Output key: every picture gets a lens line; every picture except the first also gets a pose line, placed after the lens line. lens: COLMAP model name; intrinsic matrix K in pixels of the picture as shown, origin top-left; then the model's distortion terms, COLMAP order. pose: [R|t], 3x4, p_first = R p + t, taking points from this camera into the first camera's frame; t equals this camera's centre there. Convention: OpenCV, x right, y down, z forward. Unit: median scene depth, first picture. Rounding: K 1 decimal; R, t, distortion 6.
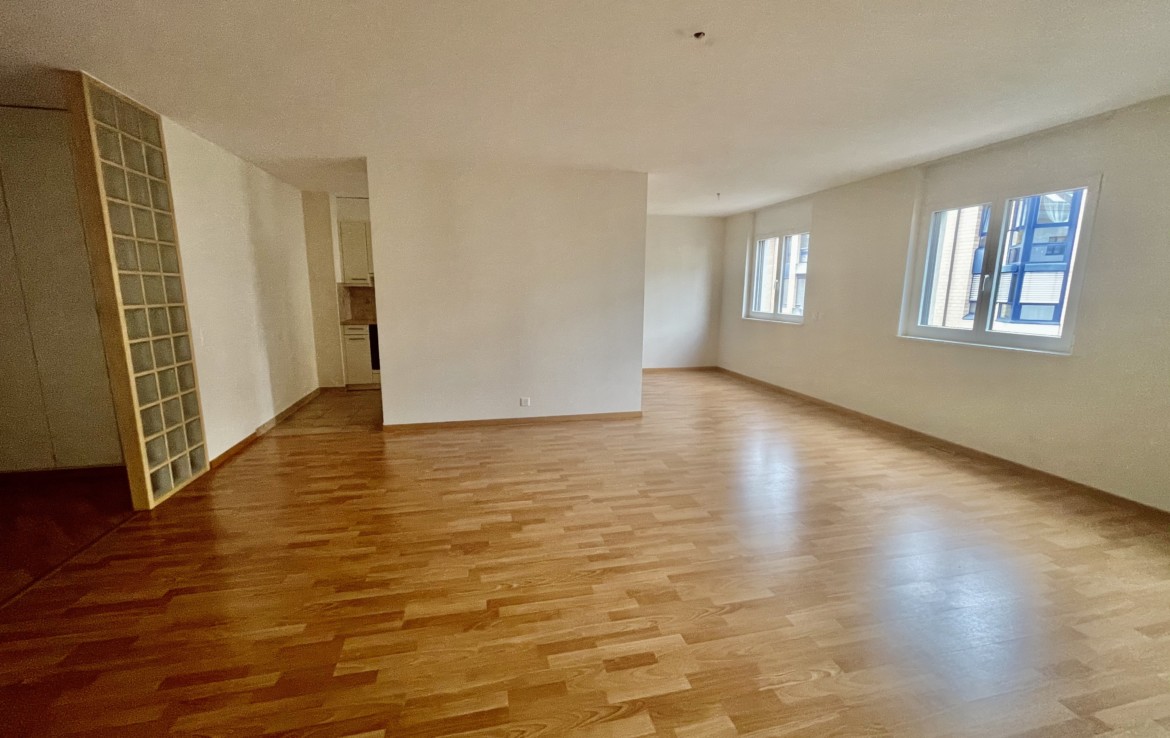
lens RADIAL K [[469.2, 0, 583.0], [0, 469.2, 372.2], [0, 0, 1]] dist [-0.011581, 0.005316]
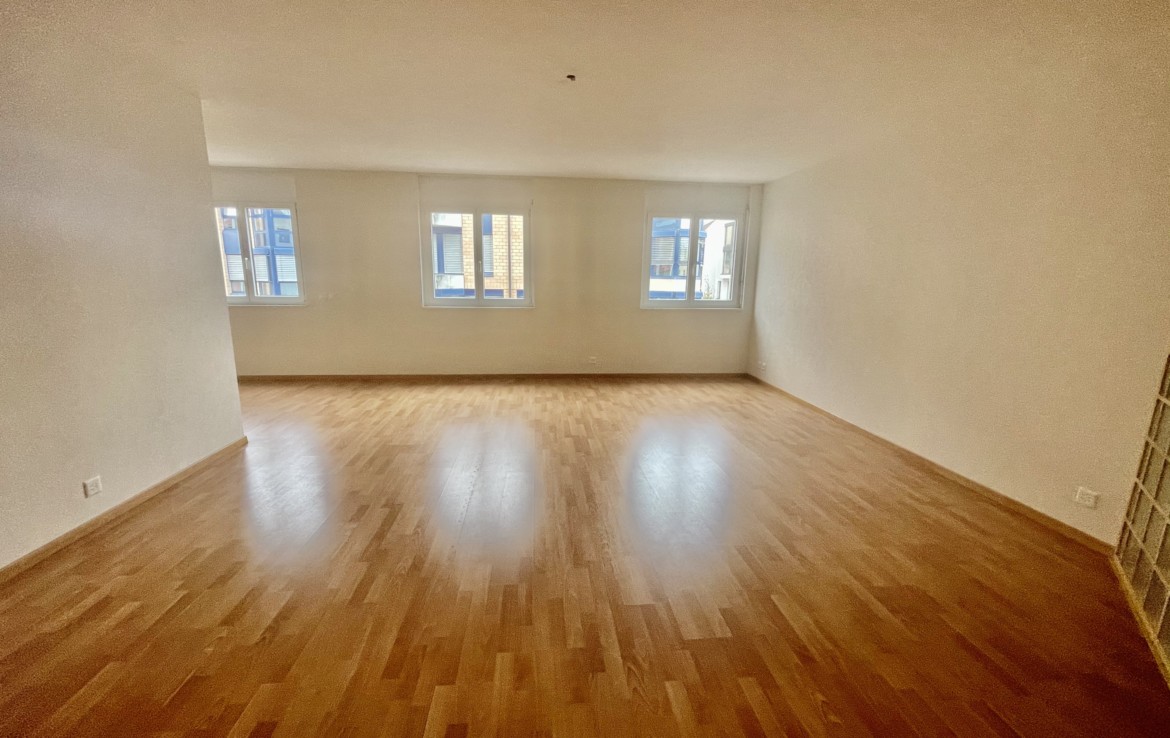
lens RADIAL K [[467.6, 0, 585.0], [0, 467.6, 369.0], [0, 0, 1]] dist [-0.001759, -0.000038]
pose [[0.122616, -0.198194, 0.972463, -0.804062], [0.165012, 0.970289, 0.176945, -0.095628], [-0.978640, 0.138771, 0.151678, 0.585383]]
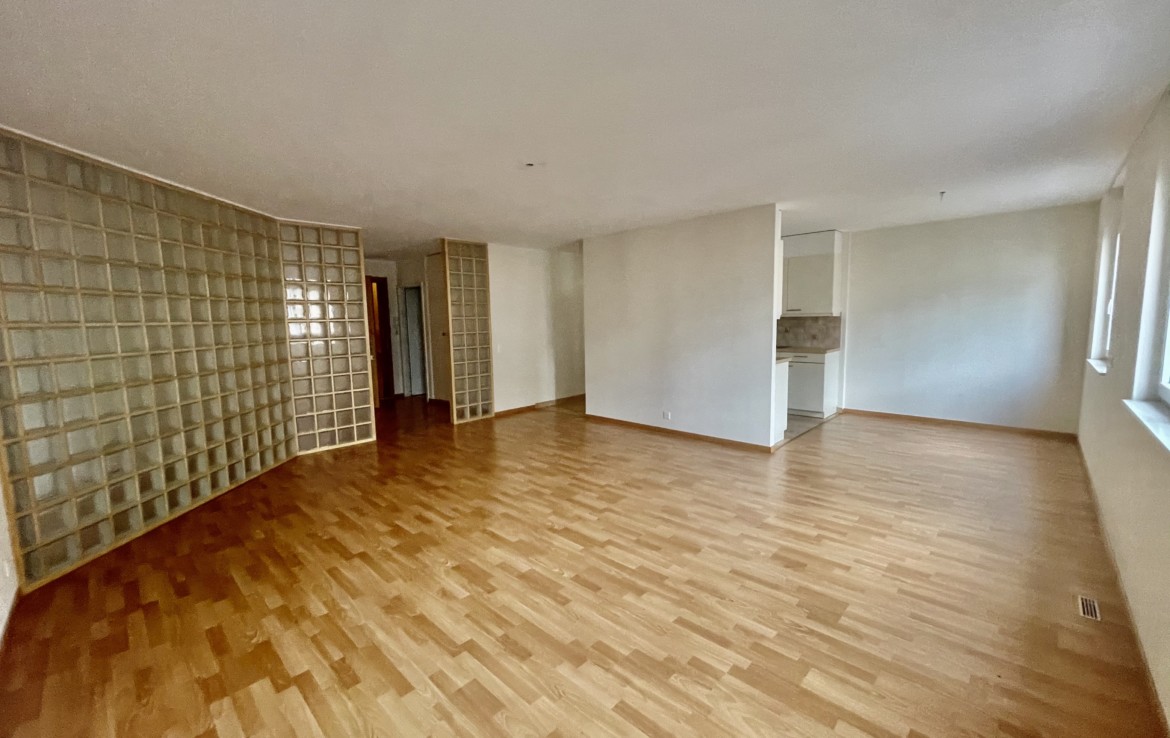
lens RADIAL K [[469.2, 0, 583.0], [0, 469.2, 372.2], [0, 0, 1]] dist [-0.011581, 0.005316]
pose [[0.552257, 0.081706, -0.829660, 1.142147], [-0.126134, 0.991918, 0.013725, -0.053308], [0.824077, 0.097068, 0.558100, 0.228302]]
